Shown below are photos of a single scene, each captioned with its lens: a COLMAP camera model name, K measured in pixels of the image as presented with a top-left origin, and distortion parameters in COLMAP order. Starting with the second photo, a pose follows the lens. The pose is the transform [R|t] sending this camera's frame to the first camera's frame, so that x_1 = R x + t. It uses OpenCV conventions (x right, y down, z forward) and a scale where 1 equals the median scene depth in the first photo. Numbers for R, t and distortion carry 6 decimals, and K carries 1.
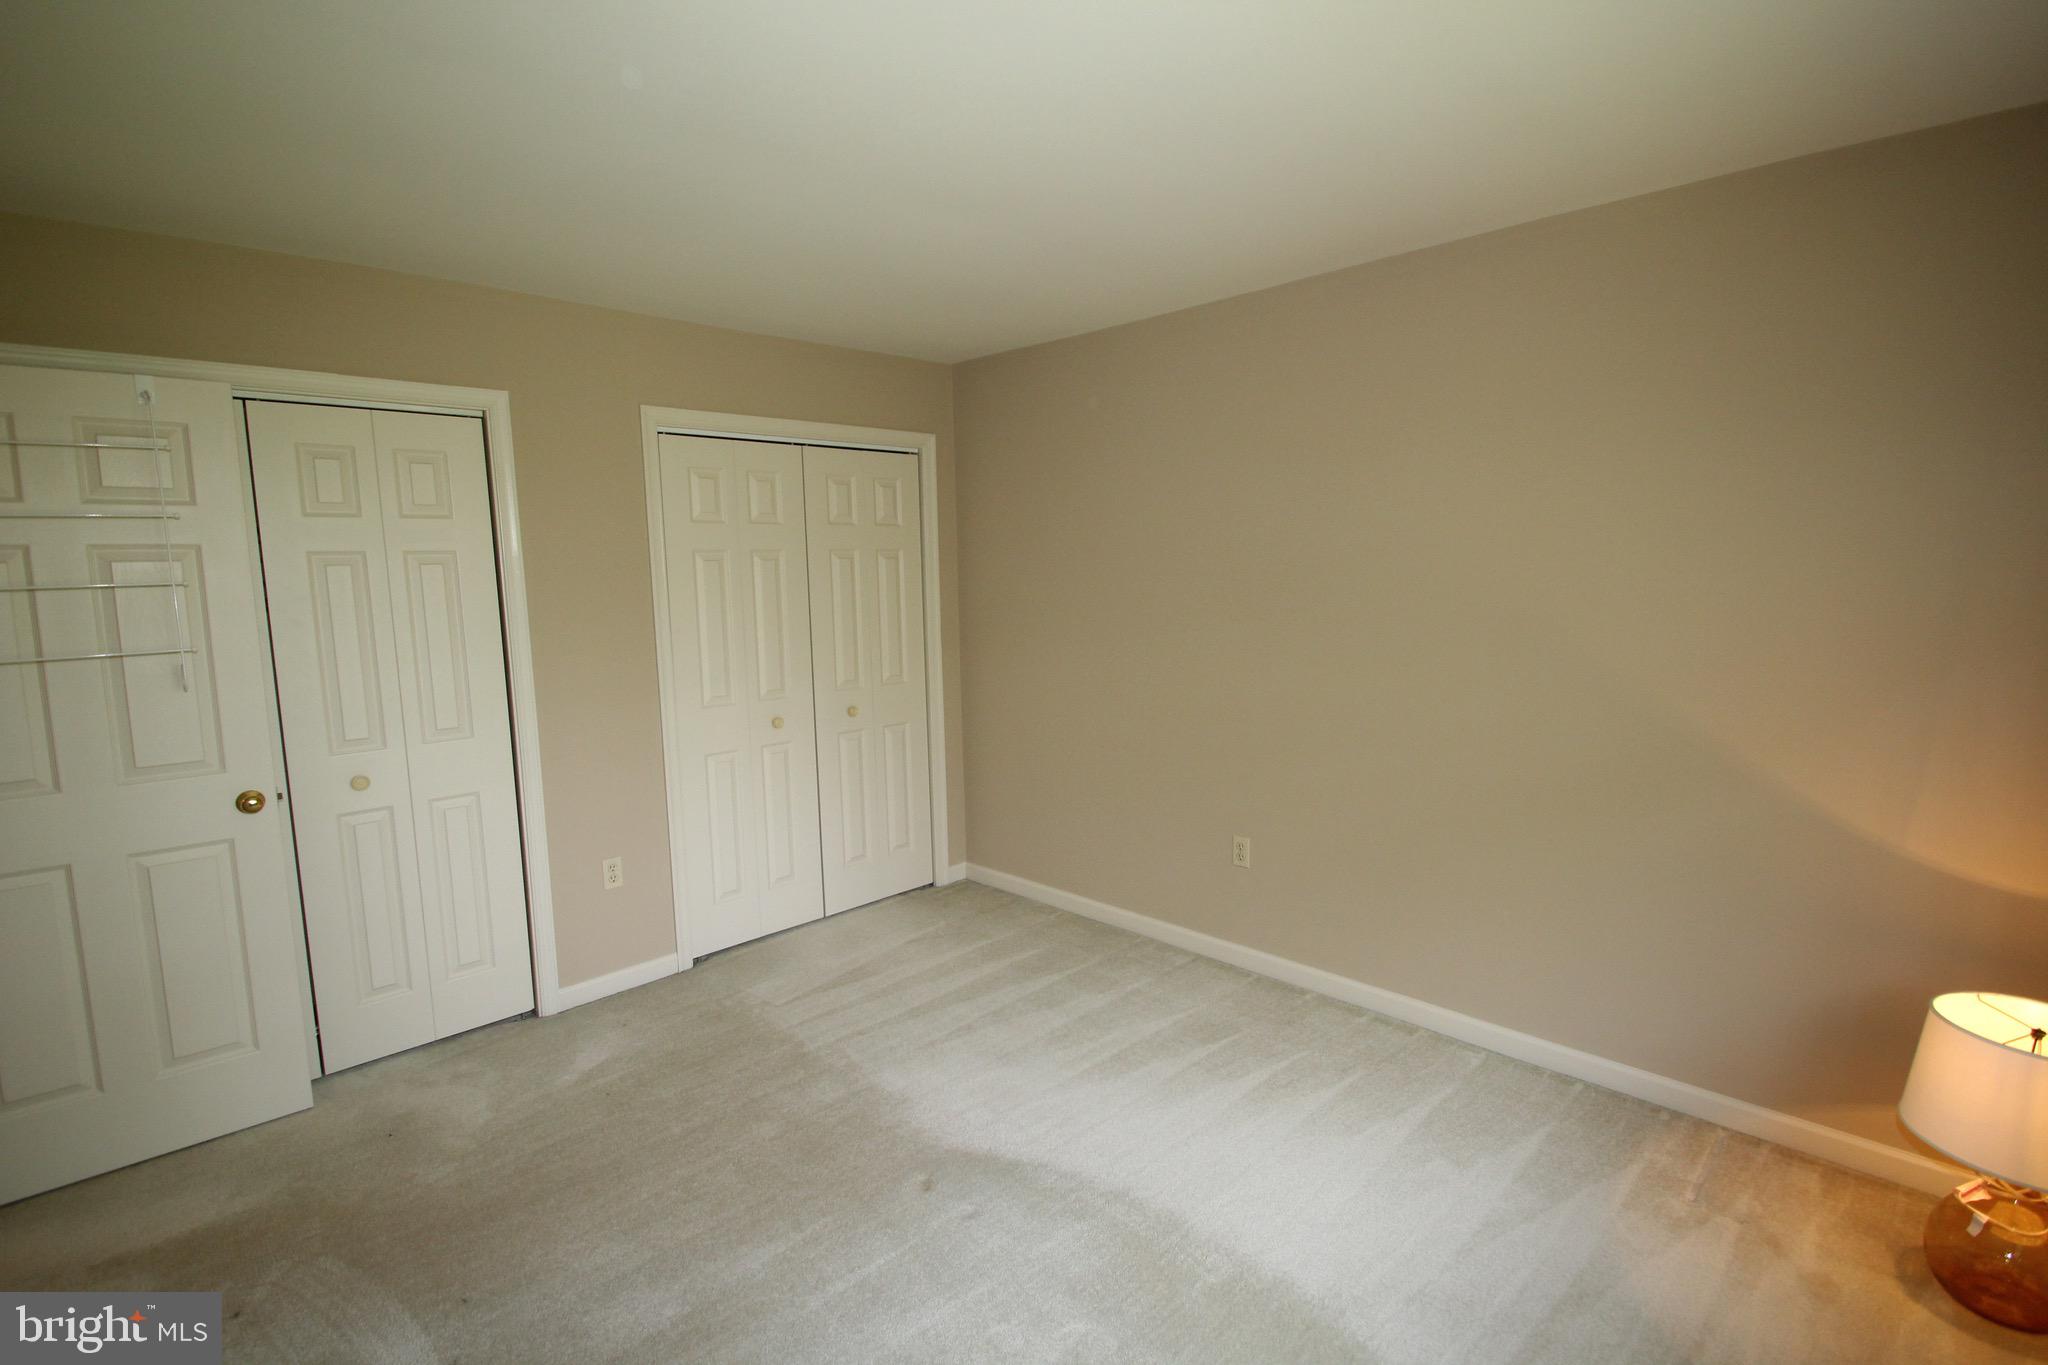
lens RADIAL K [[955.1, 0, 1031.5], [0, 955.1, 678.0], [0, 0, 1]] dist [0.012943, -0.017698]
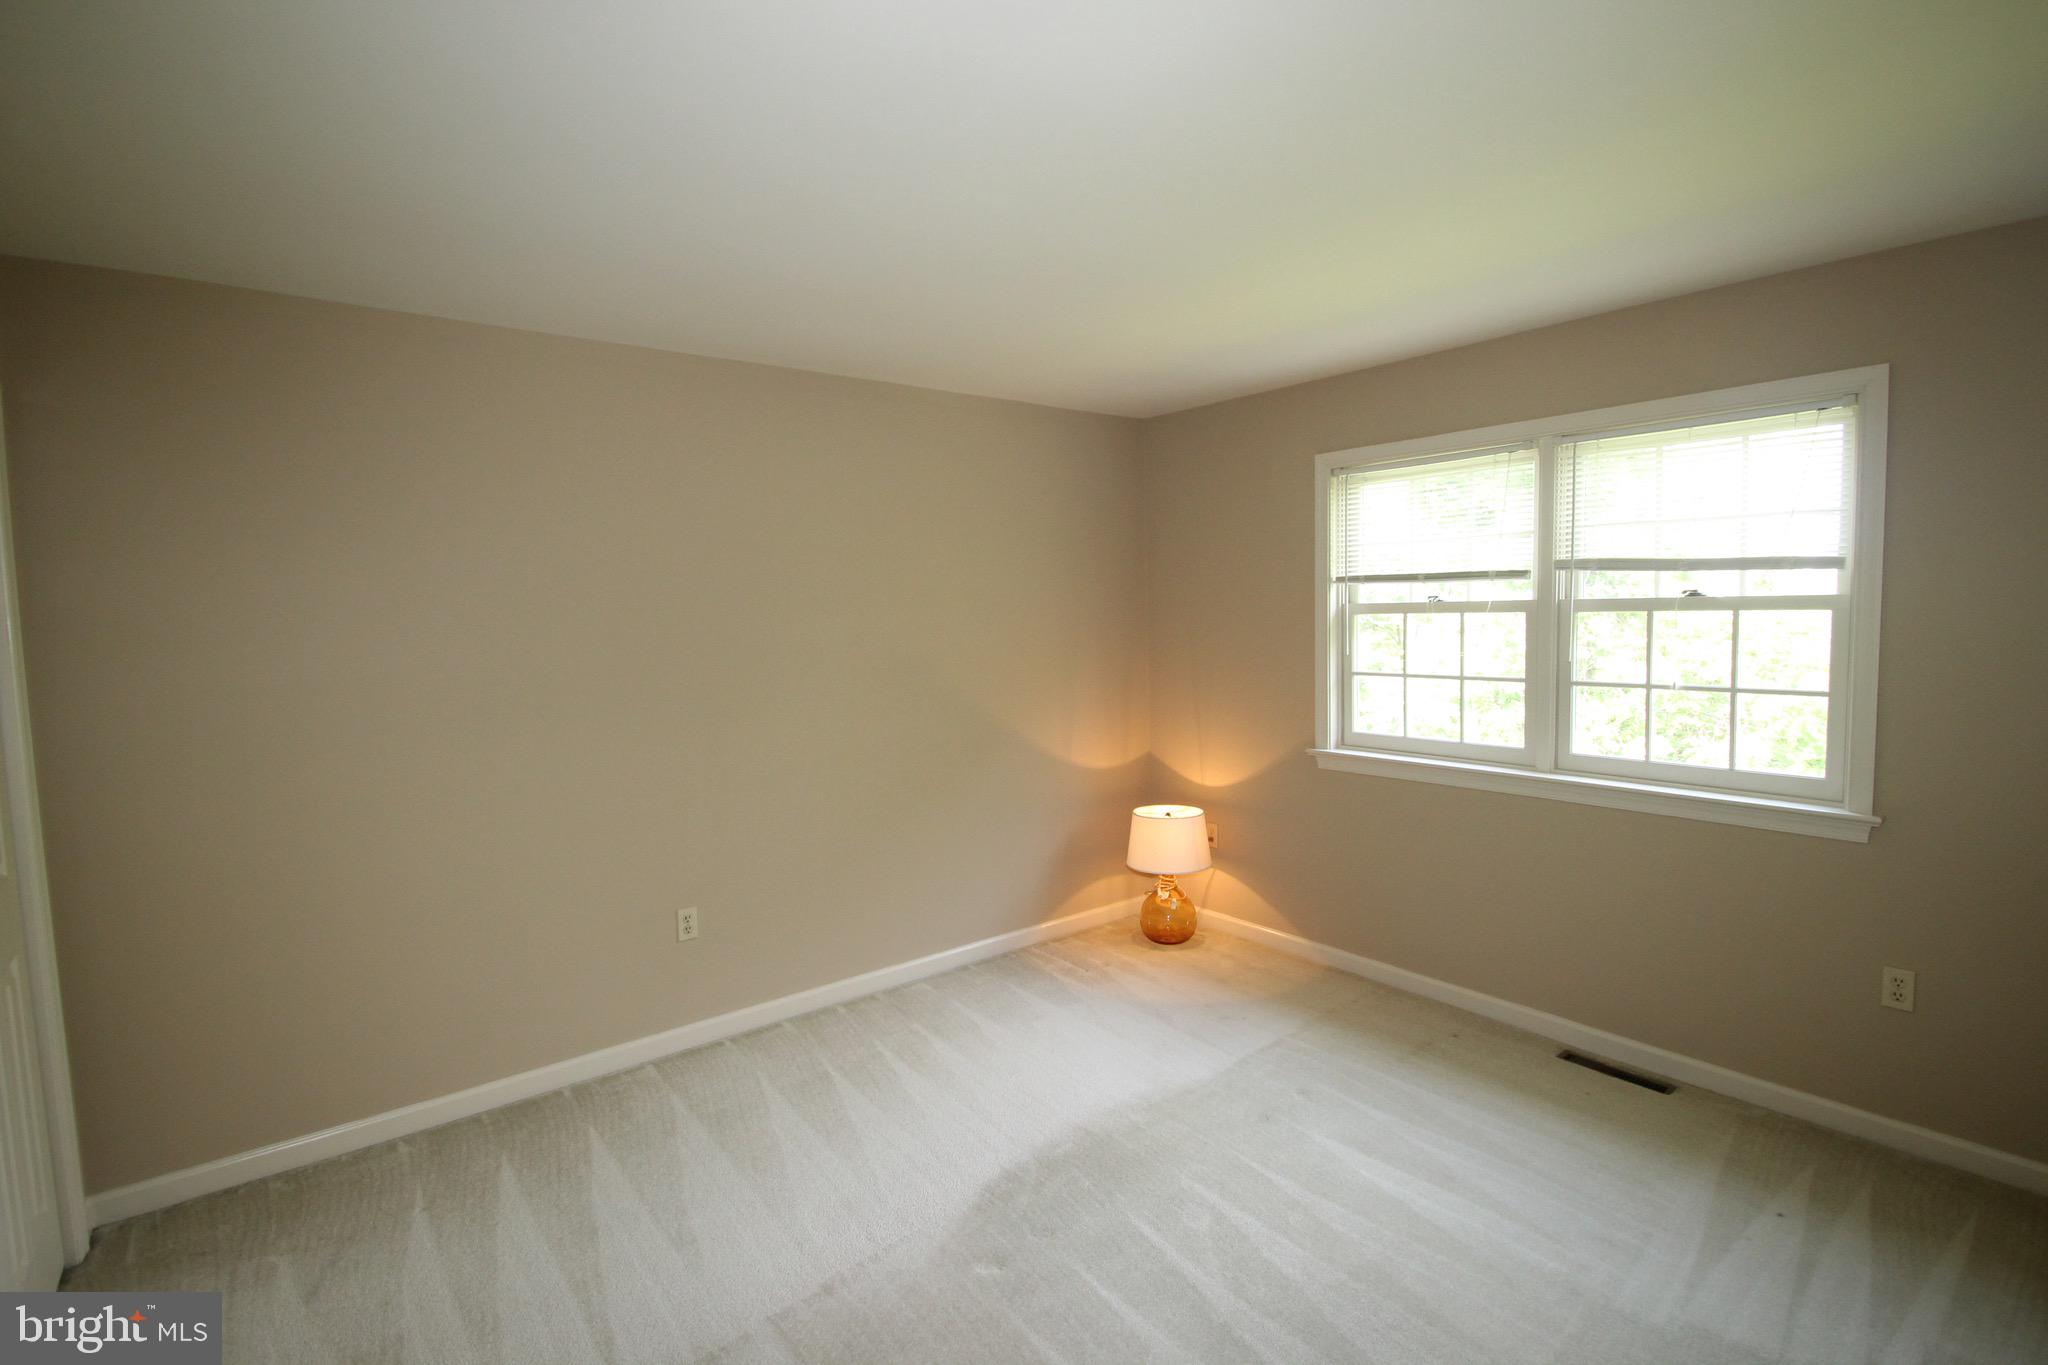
lens RADIAL K [[955.1, 0, 1031.5], [0, 955.1, 678.0], [0, 0, 1]] dist [0.012943, -0.017698]
pose [[0.104274, -0.052389, 0.993168, -0.874565], [0.136043, 0.989976, 0.037938, -0.064400], [-0.985200, 0.131158, 0.110356, 0.680371]]
